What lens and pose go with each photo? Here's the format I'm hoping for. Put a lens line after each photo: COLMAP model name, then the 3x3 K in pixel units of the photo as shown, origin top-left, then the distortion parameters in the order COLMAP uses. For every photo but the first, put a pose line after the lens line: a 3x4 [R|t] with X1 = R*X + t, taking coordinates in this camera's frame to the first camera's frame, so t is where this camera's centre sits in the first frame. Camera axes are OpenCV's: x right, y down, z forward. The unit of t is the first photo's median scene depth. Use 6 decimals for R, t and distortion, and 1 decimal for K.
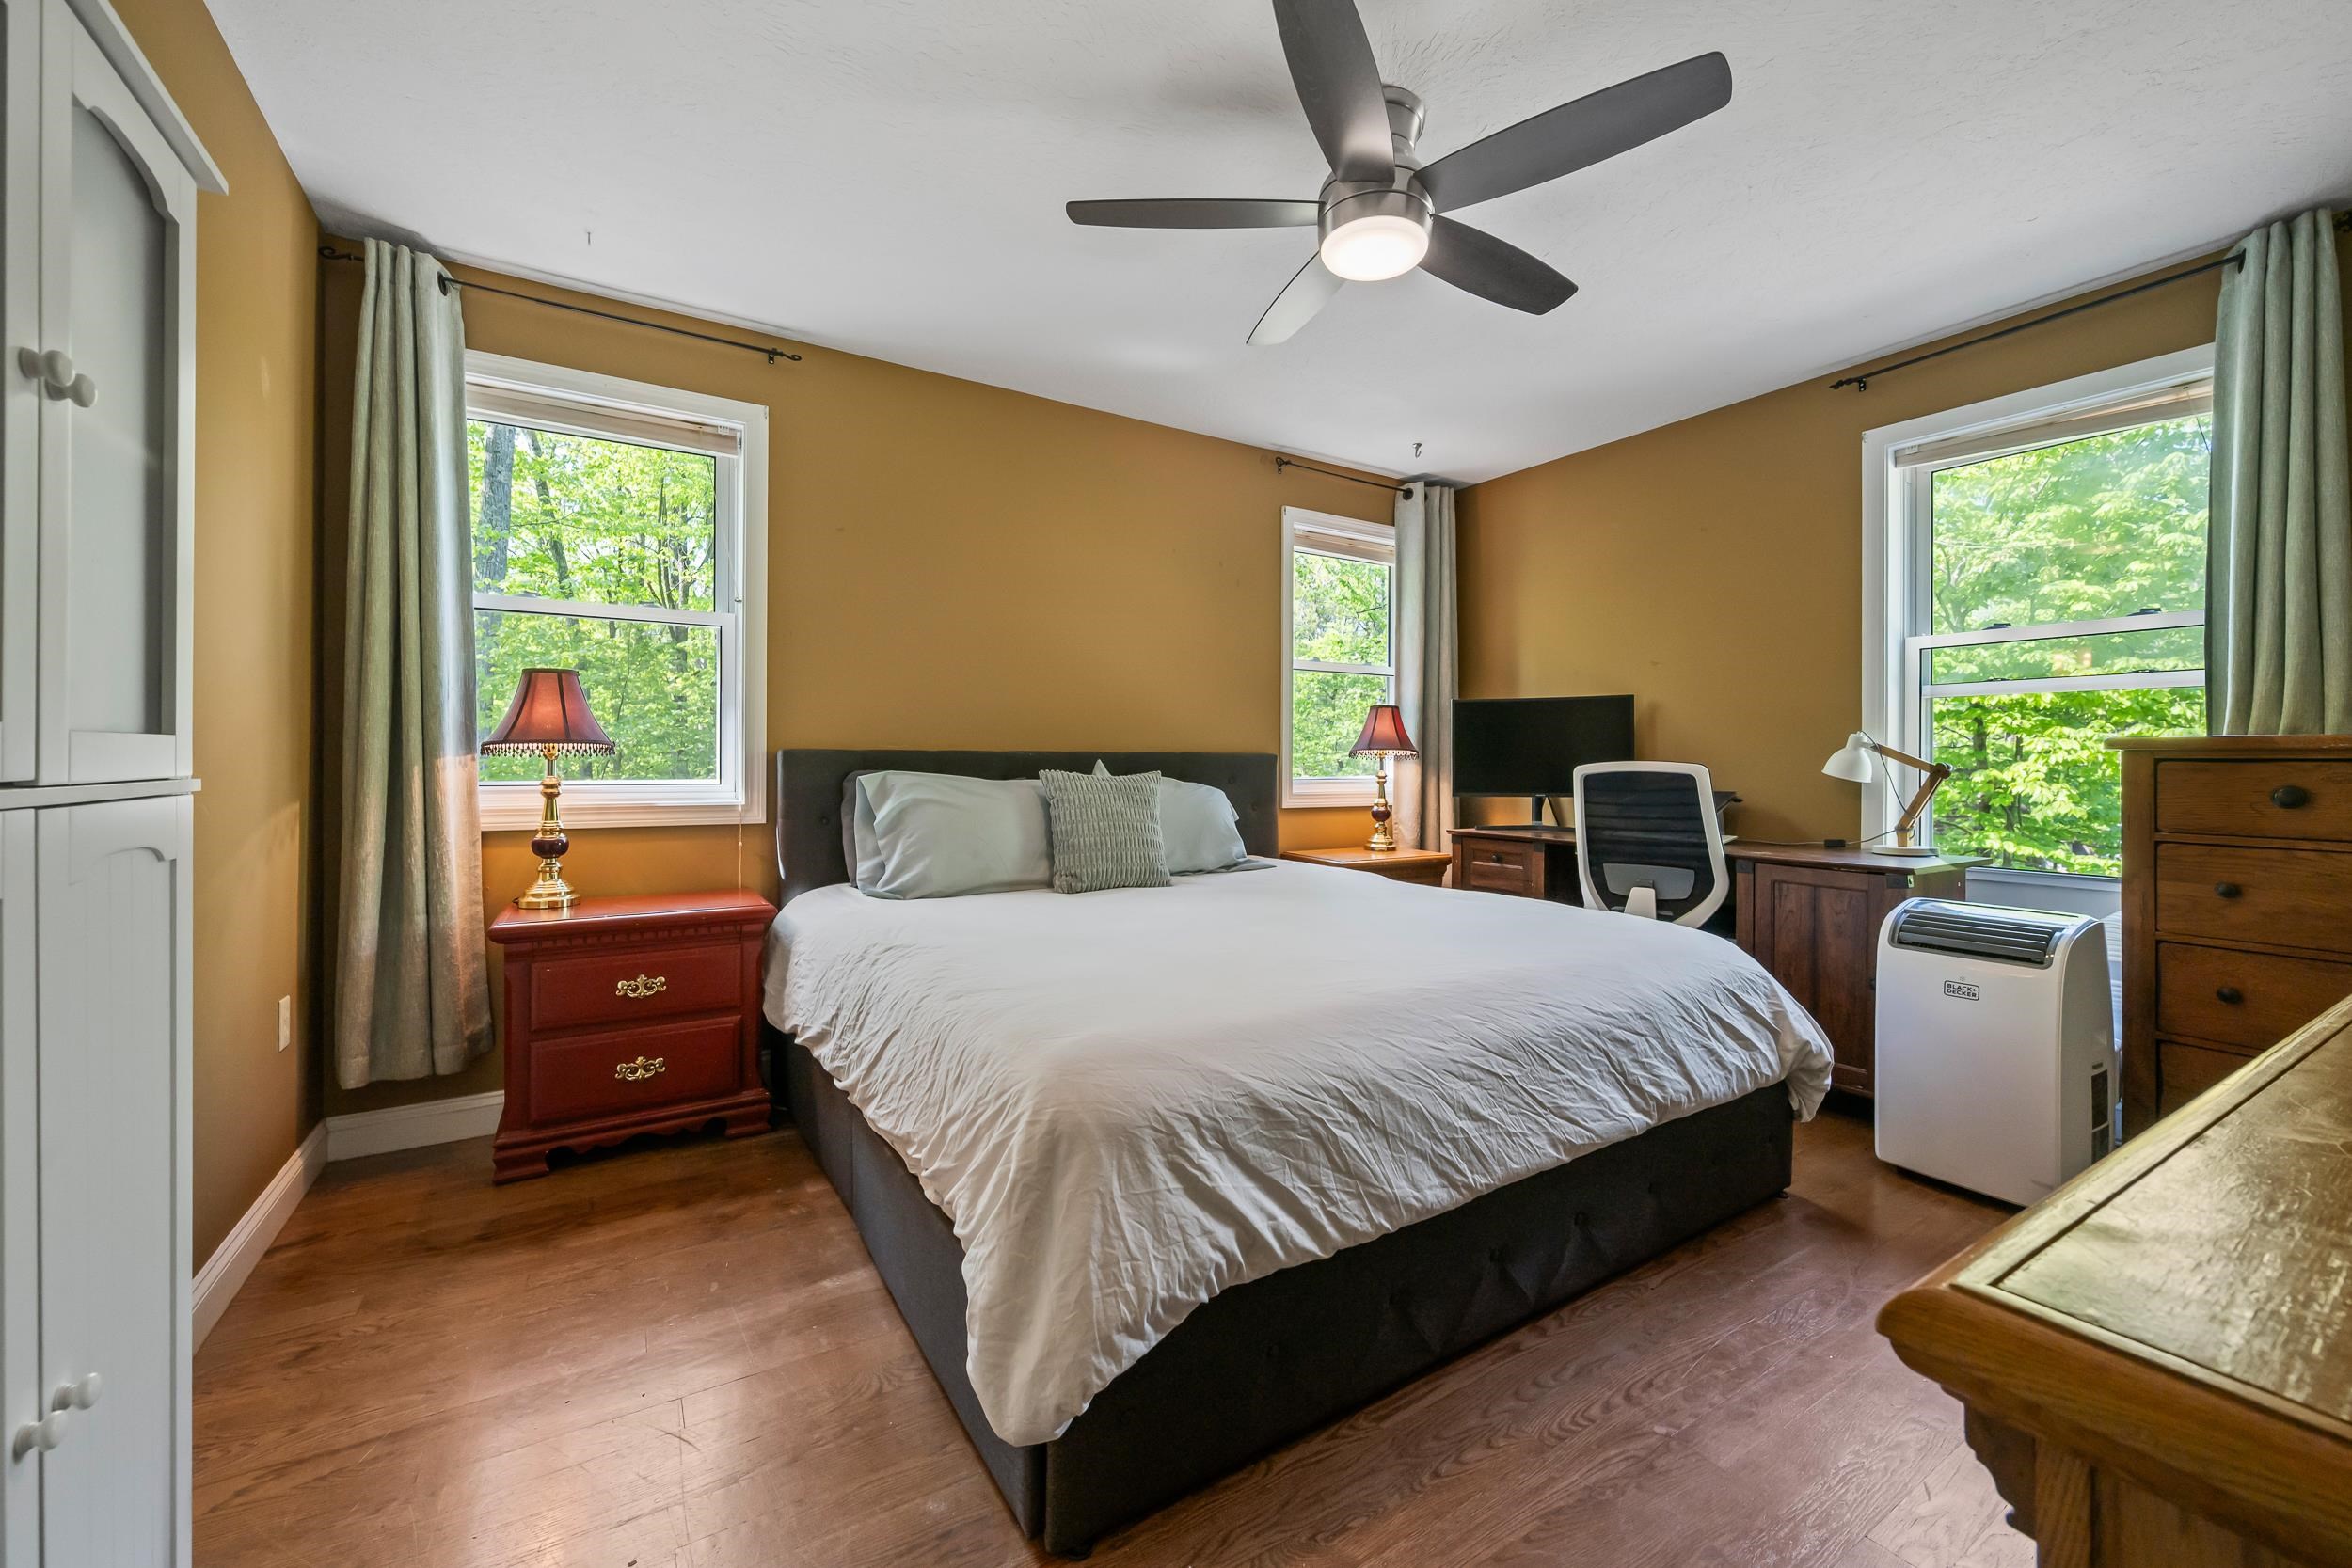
lens RADIAL K [[929.0, 0, 1188.2], [0, 929.0, 768.5], [0, 0, 1]] dist [0.000965, -0.000154]
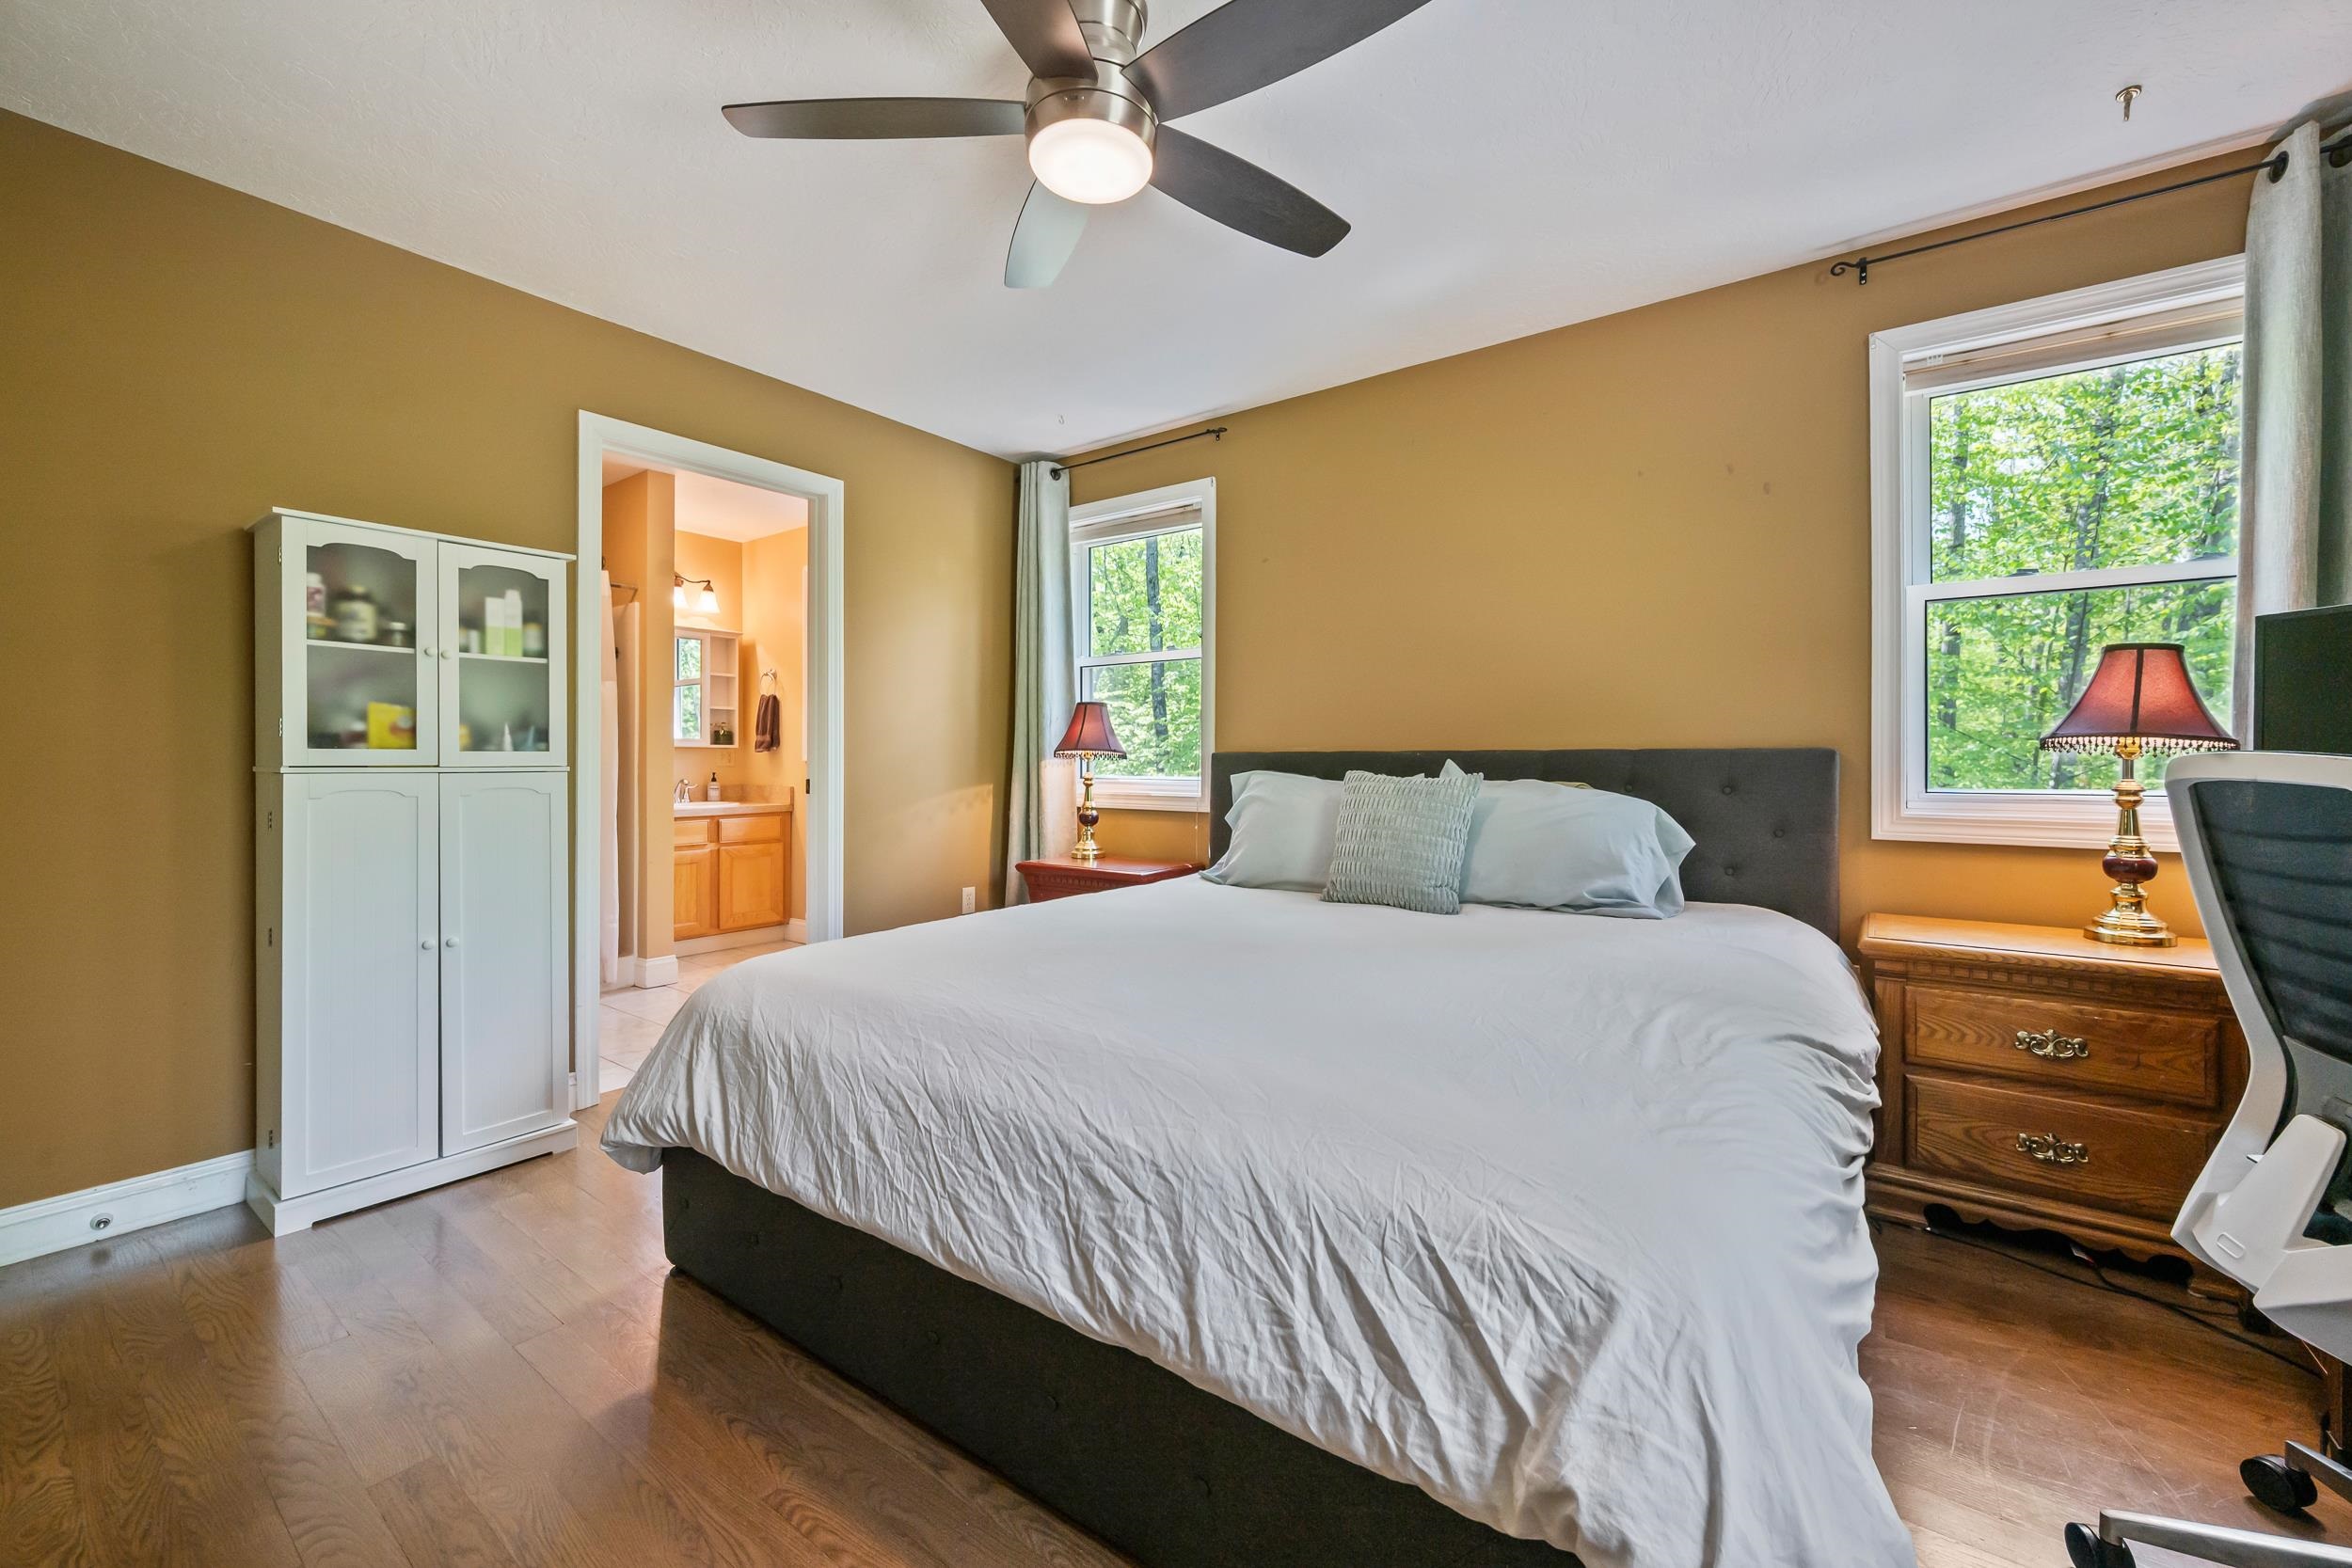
lens RADIAL K [[929.0, 0, 1188.2], [0, 929.0, 768.5], [0, 0, 1]] dist [0.000965, -0.000154]
pose [[0.369966, 0.001929, -0.929043, 1.009159], [-0.008333, 0.999965, -0.001242, 0.003118], [0.929008, 0.008201, 0.369969, 0.753009]]
